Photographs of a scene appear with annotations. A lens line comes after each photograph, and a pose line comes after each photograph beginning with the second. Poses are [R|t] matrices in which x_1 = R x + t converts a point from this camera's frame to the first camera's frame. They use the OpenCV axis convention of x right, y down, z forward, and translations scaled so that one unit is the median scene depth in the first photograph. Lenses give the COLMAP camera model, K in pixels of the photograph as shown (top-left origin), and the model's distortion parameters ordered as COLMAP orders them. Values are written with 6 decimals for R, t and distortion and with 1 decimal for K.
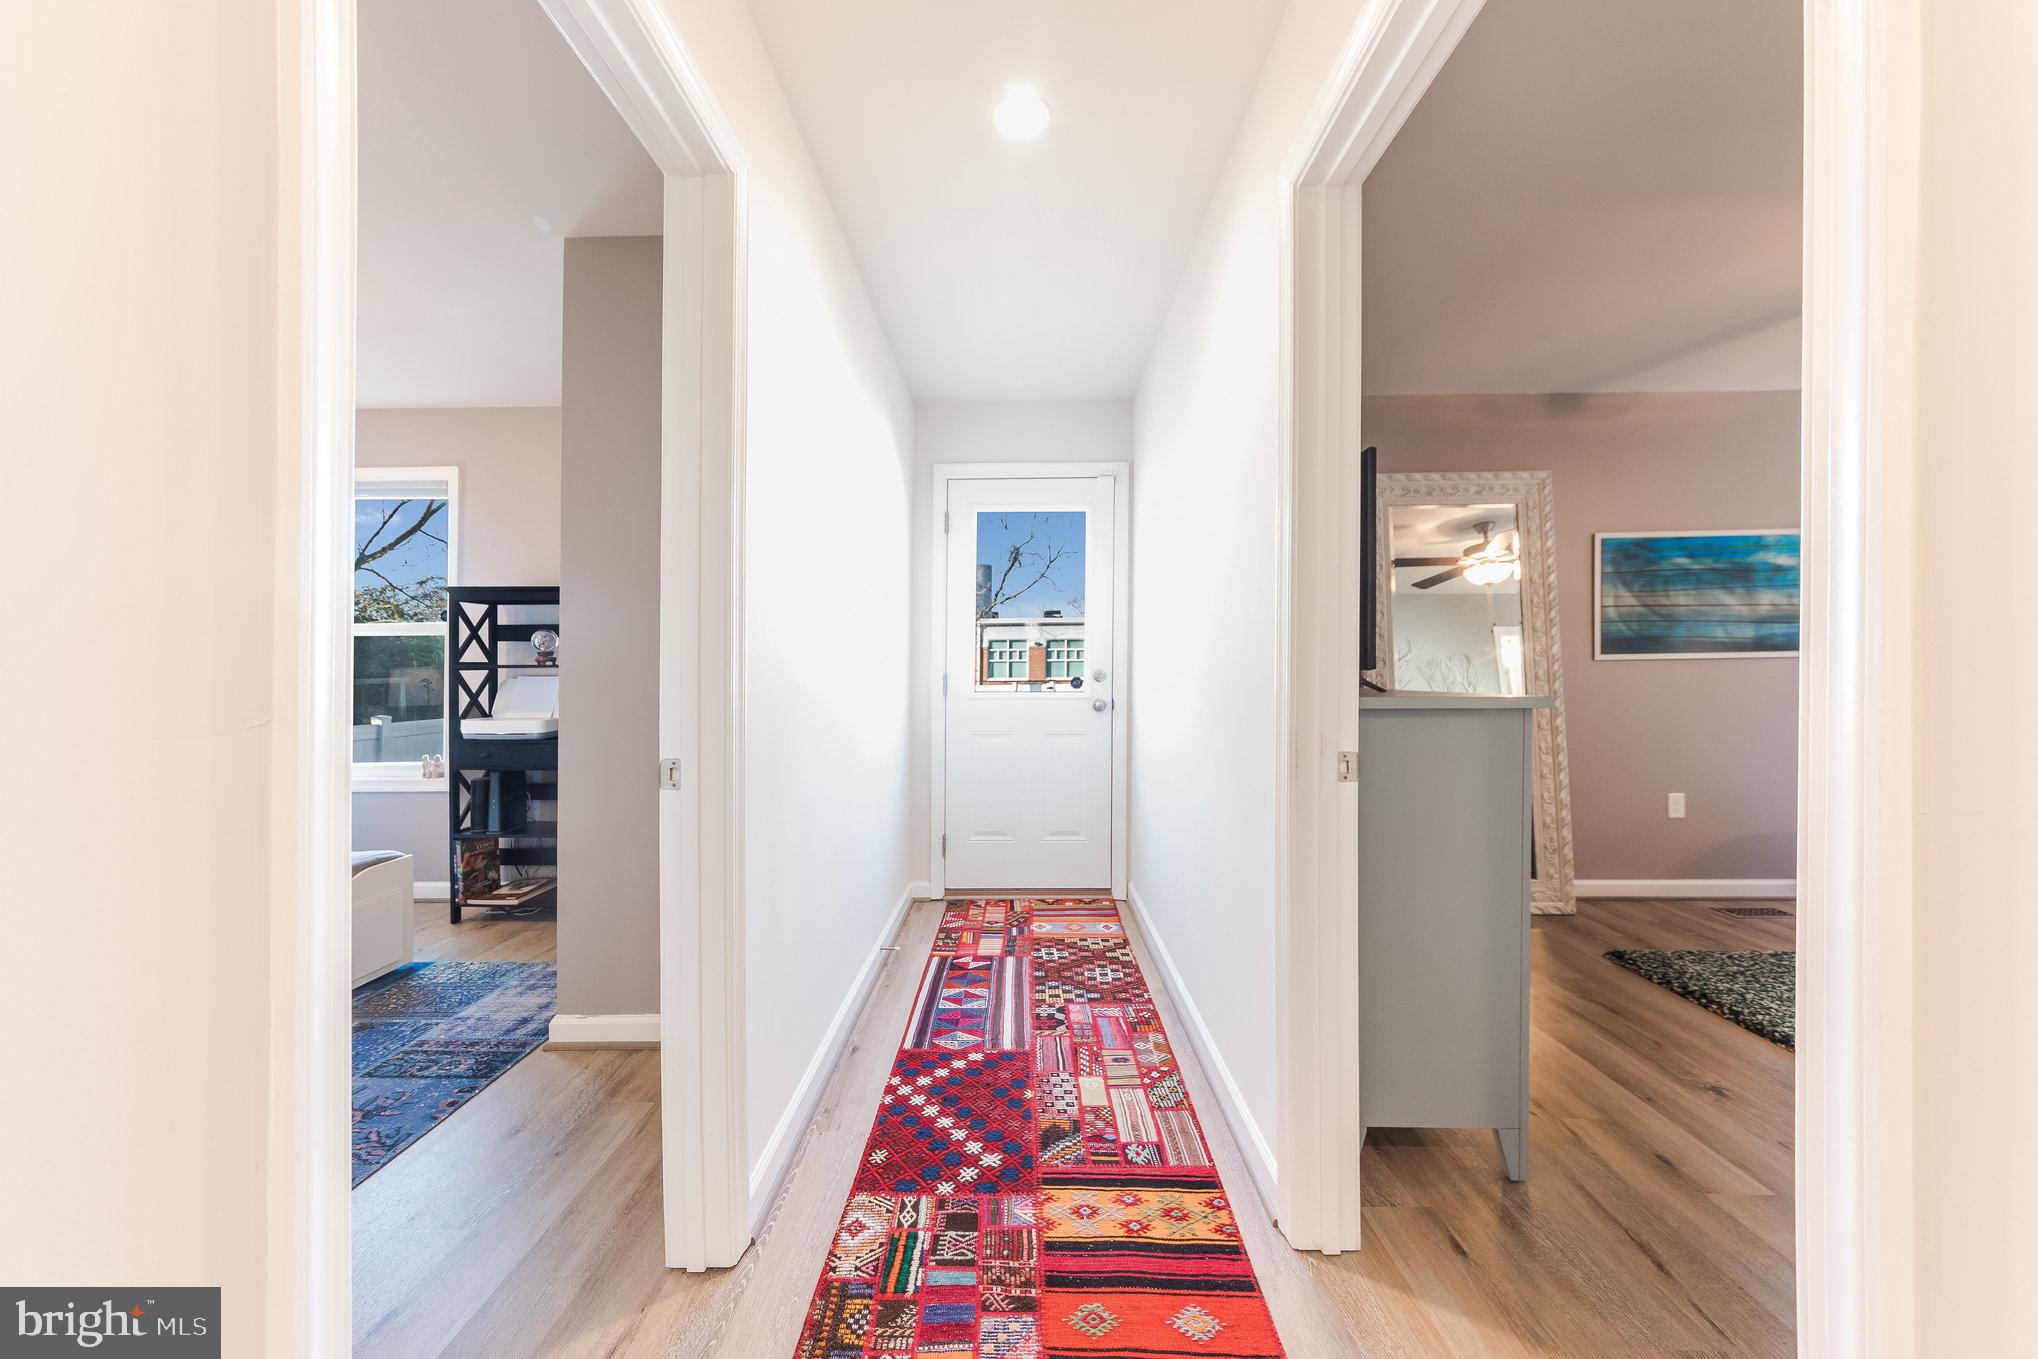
lens RADIAL K [[729.0, 0, 1019.0], [0, 729.0, 679.5], [0, 0, 1]] dist [0.010456, 0.000007]
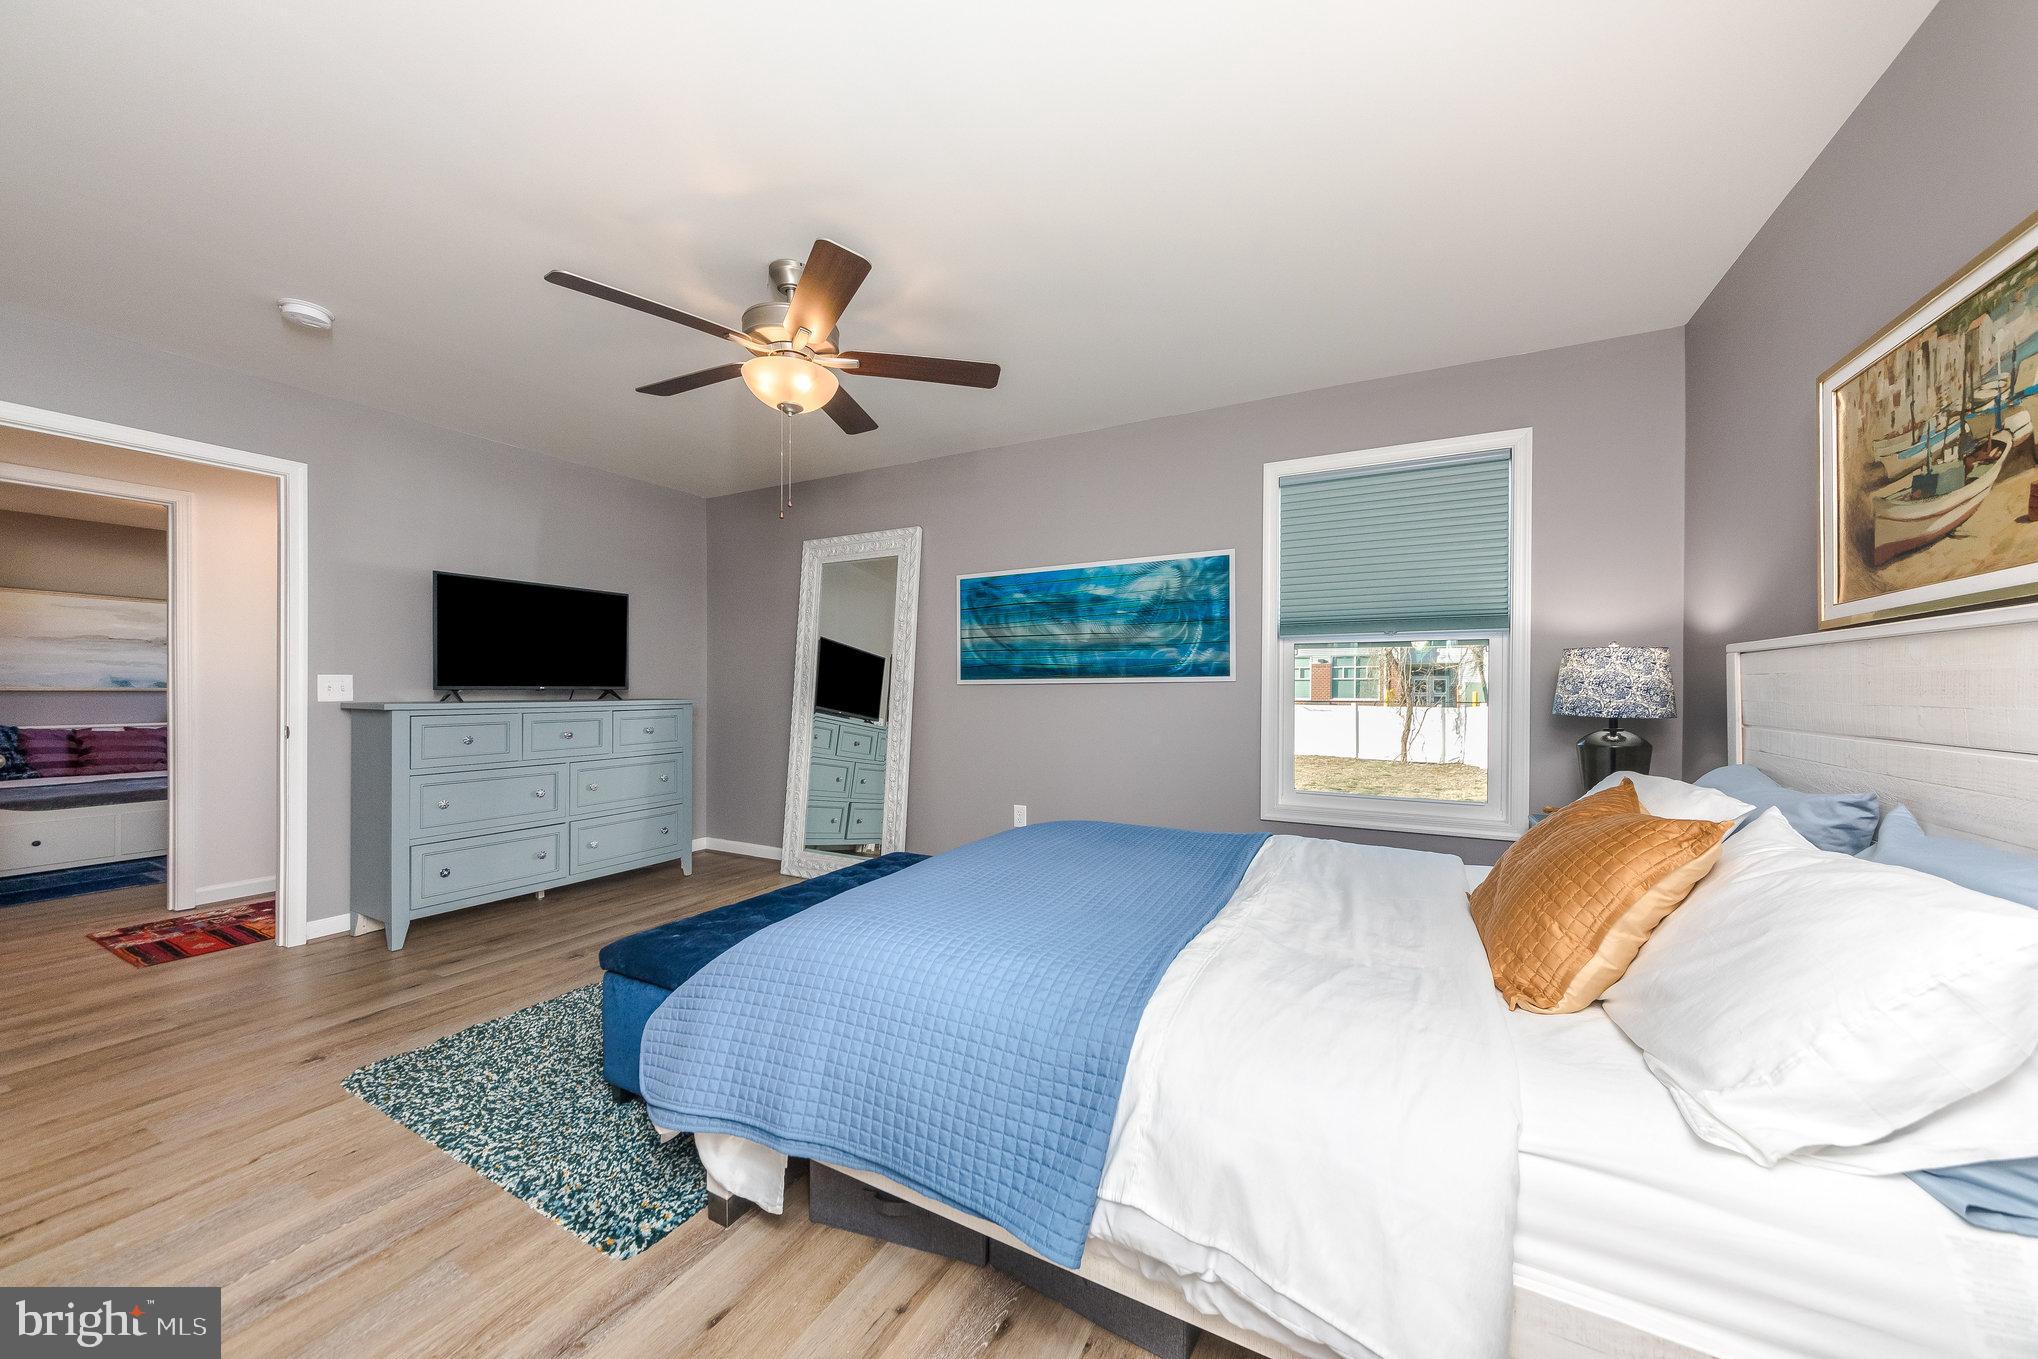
lens RADIAL K [[722.3, 0, 1019.8], [0, 722.3, 688.7], [0, 0, 1]] dist [-0.000339, 0.000027]
pose [[0.890796, 0.009082, -0.454312, 1.390157], [-0.014101, 0.999871, -0.007660, -0.012885], [0.454184, 0.013230, 0.890810, 0.029533]]
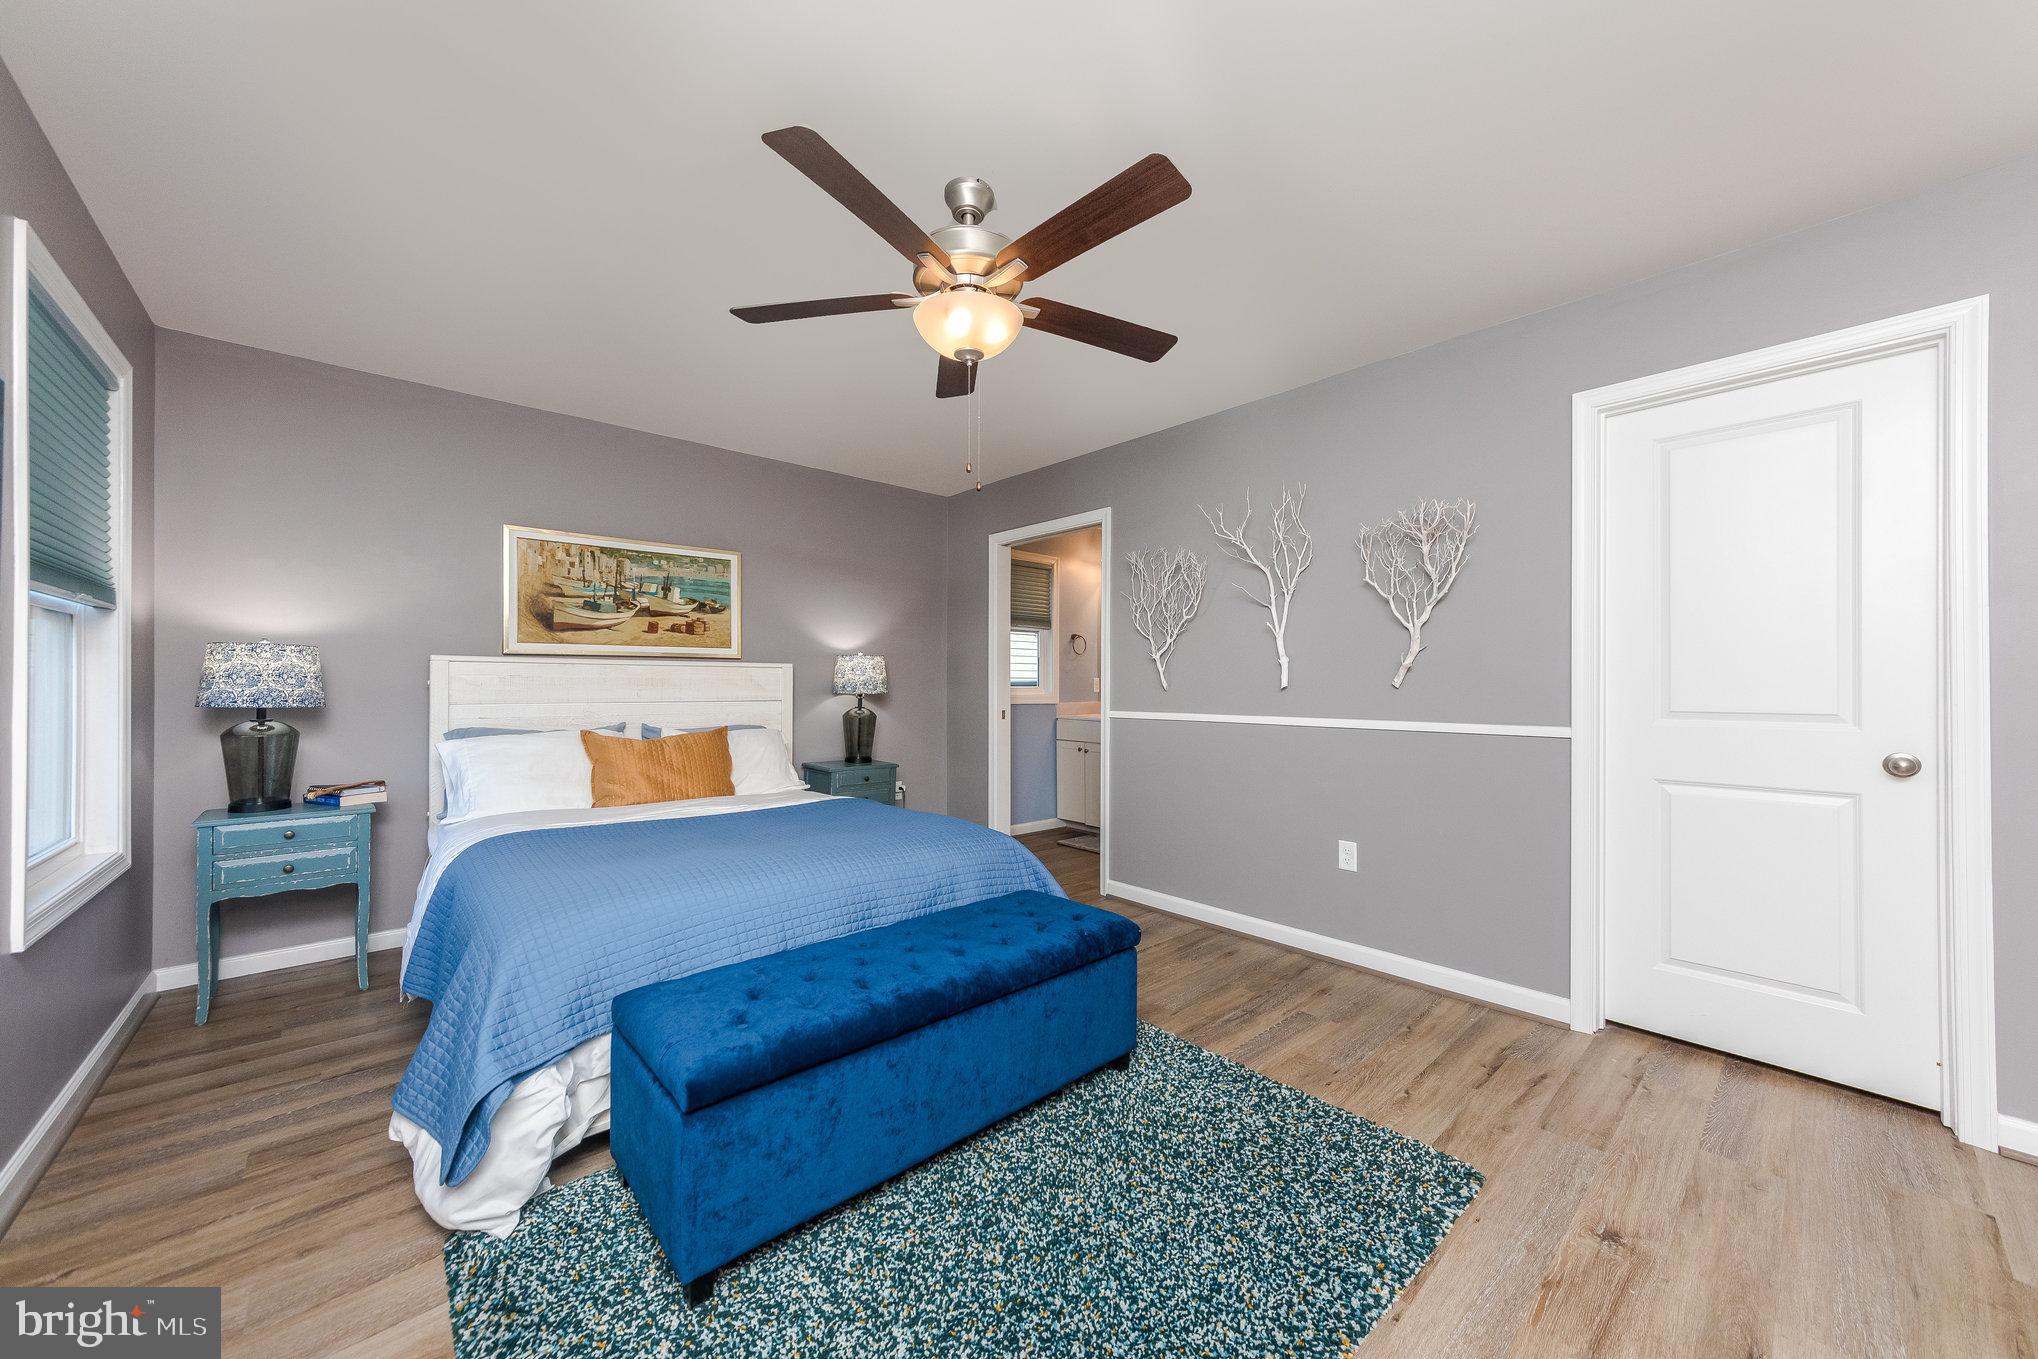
lens RADIAL K [[737.1, 0, 1025.2], [0, 737.1, 680.5], [0, 0, 1]] dist [-0.000117, -0.000034]
pose [[-0.684658, 0.010255, 0.728793, 0.486209], [0.010549, 0.999936, -0.004160, -0.016598], [-0.728789, 0.004840, -0.684722, 0.853792]]
